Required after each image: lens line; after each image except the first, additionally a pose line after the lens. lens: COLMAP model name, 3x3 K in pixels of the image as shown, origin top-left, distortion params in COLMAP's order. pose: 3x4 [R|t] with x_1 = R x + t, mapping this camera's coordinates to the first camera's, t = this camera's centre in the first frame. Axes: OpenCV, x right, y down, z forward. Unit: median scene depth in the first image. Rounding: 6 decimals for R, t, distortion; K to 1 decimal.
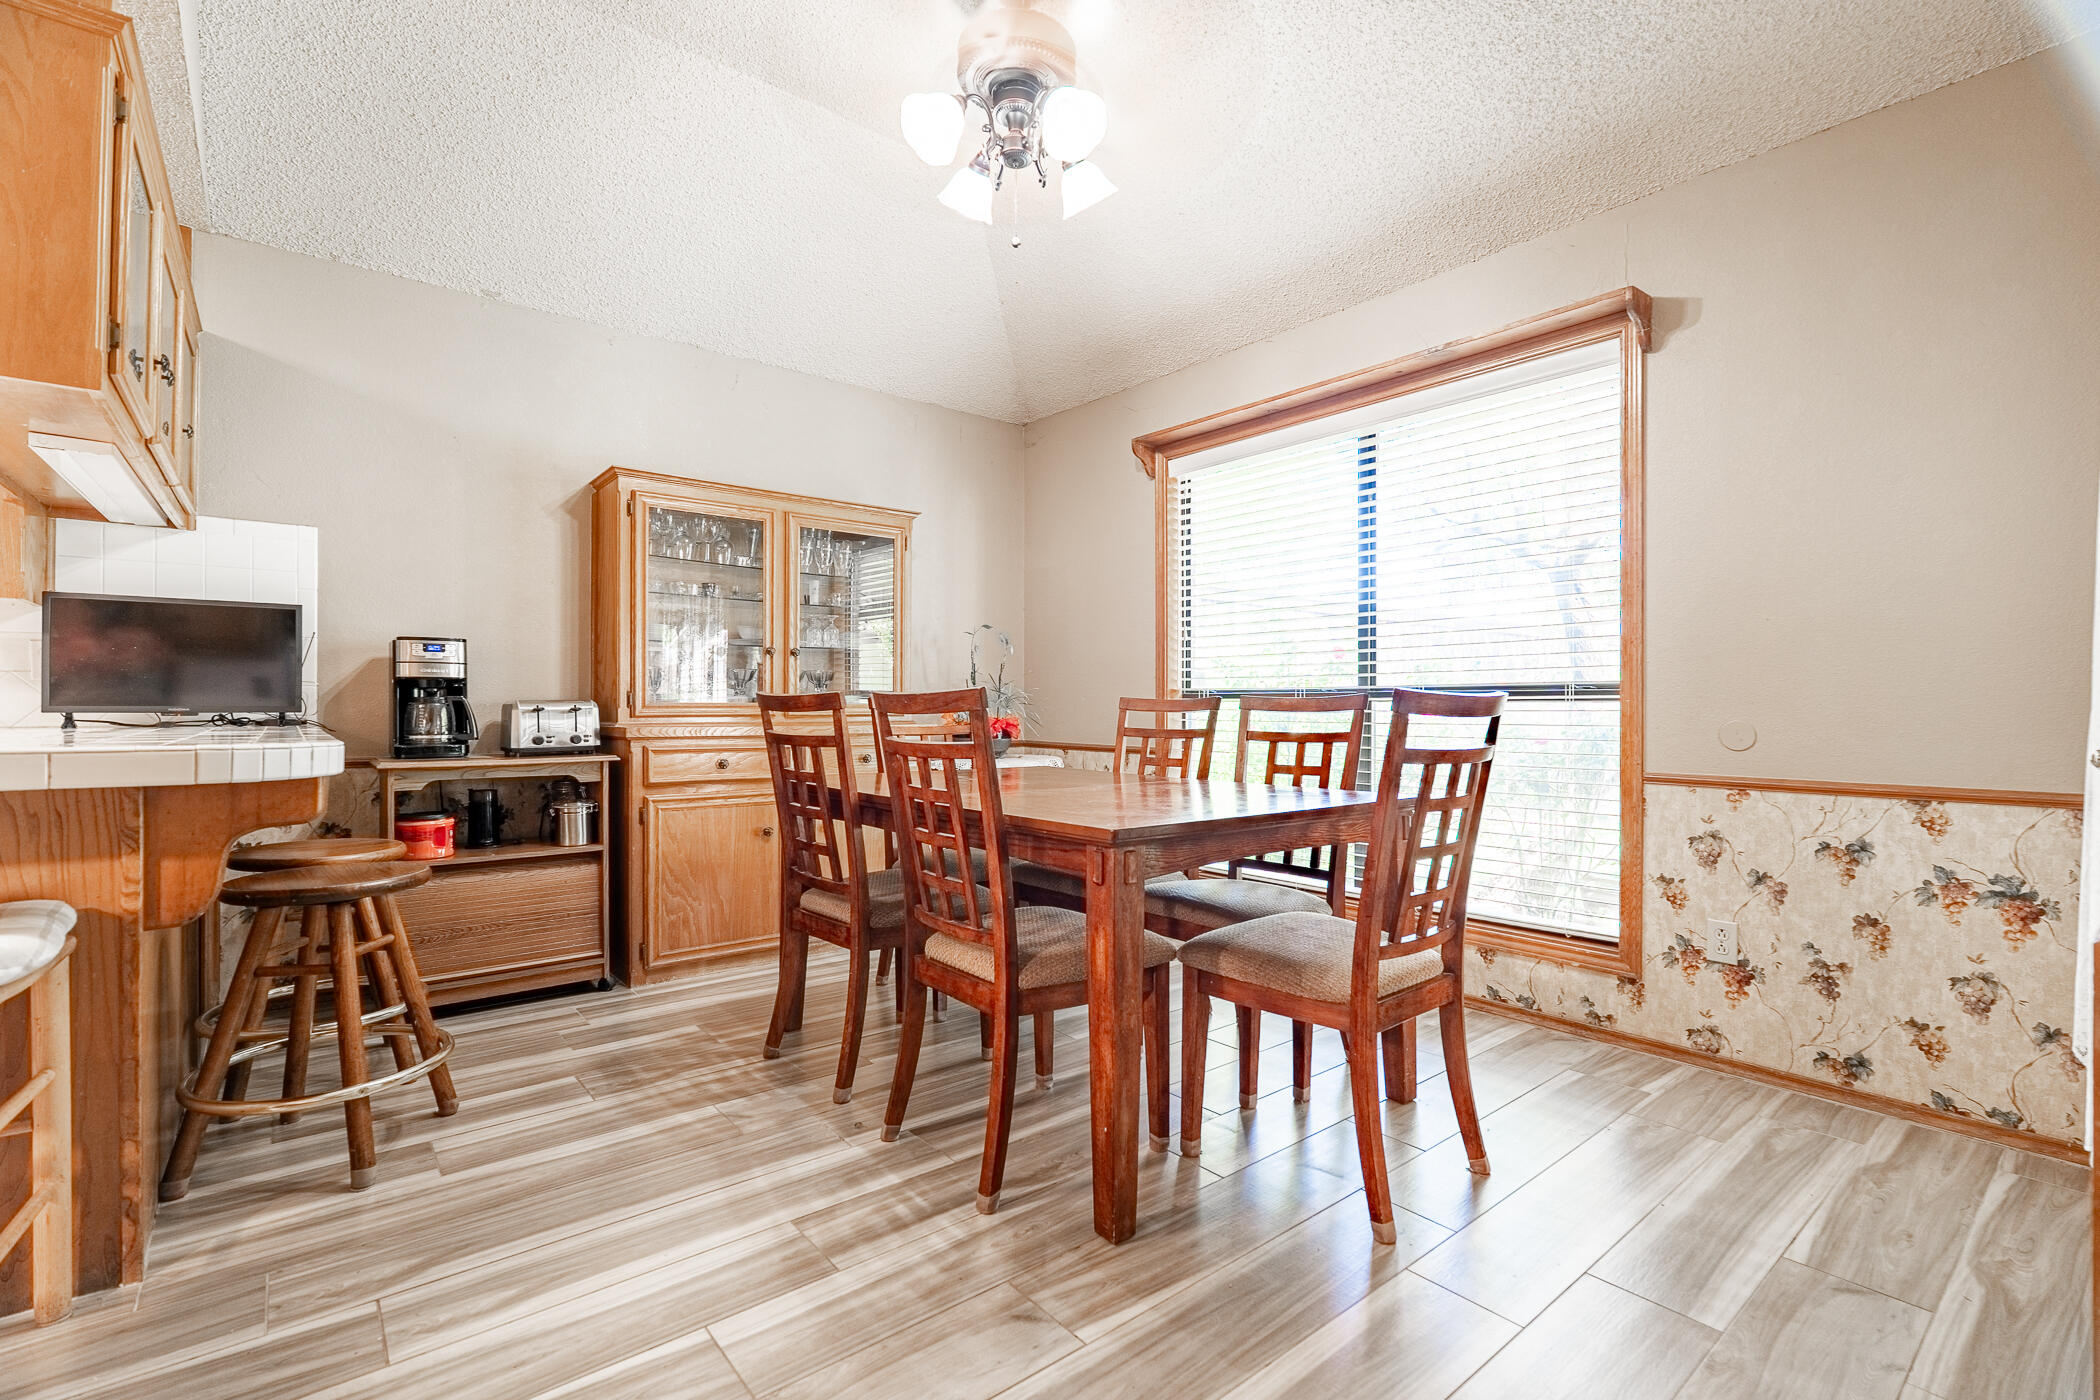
lens RADIAL K [[1029.9, 0, 1054.6], [0, 1029.9, 713.5], [0, 0, 1]] dist [-0.000915, 0.000300]
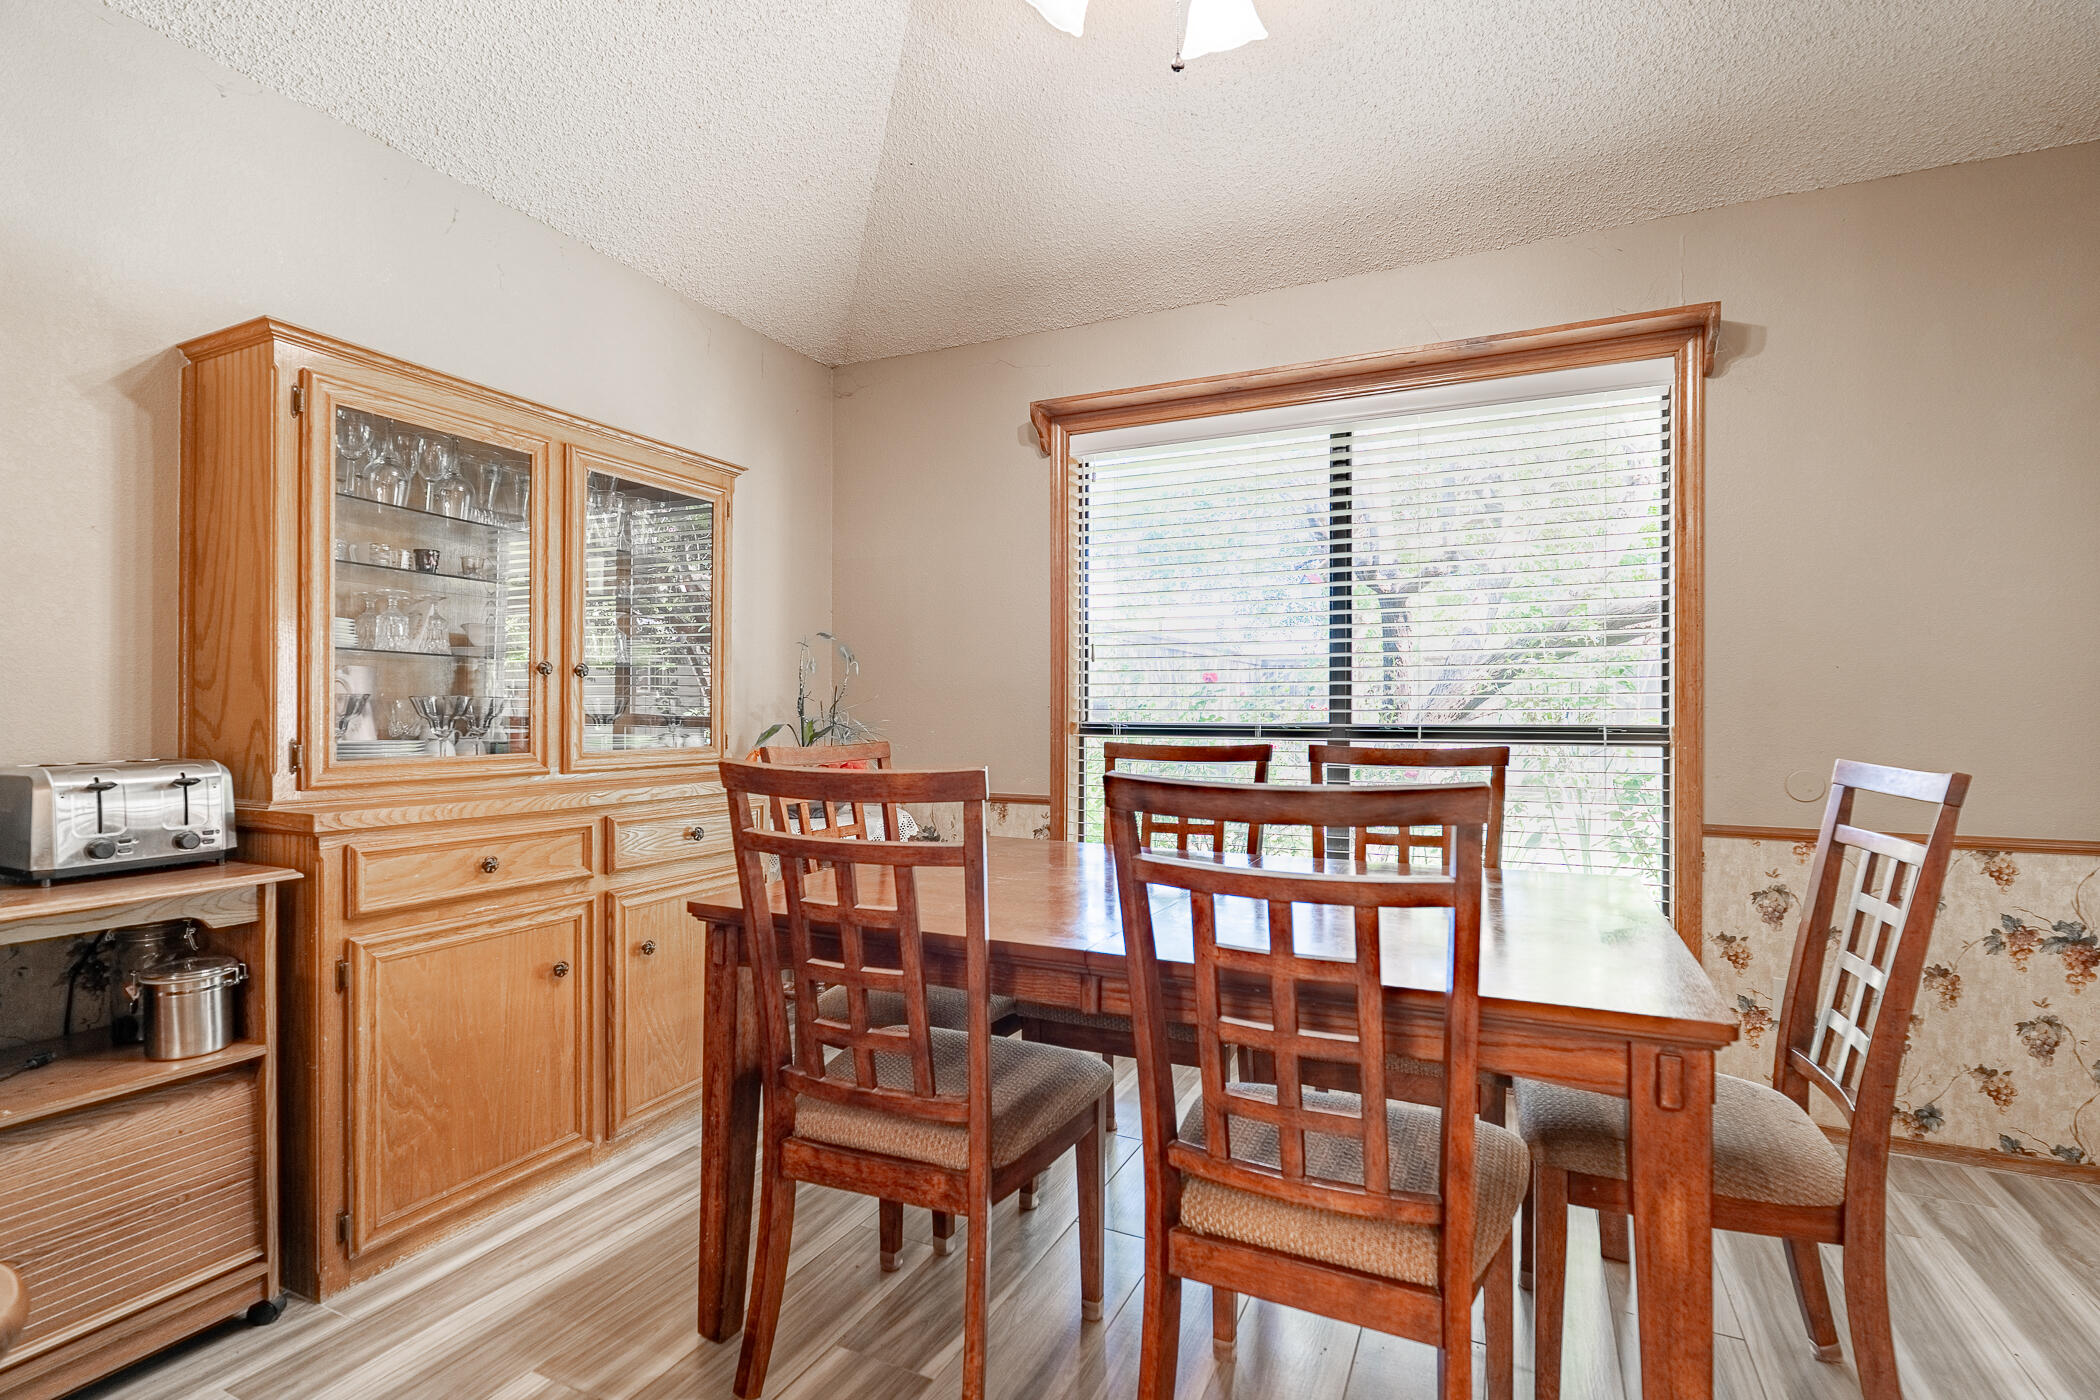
lens RADIAL K [[1029.9, 0, 1054.6], [0, 1029.9, 713.5], [0, 0, 1]] dist [-0.000915, 0.000300]
pose [[0.893888, -0.001524, 0.448288, -0.348033], [0.001602, 0.999999, 0.000205, -0.041888], [-0.448288, 0.000535, 0.893889, 0.397363]]
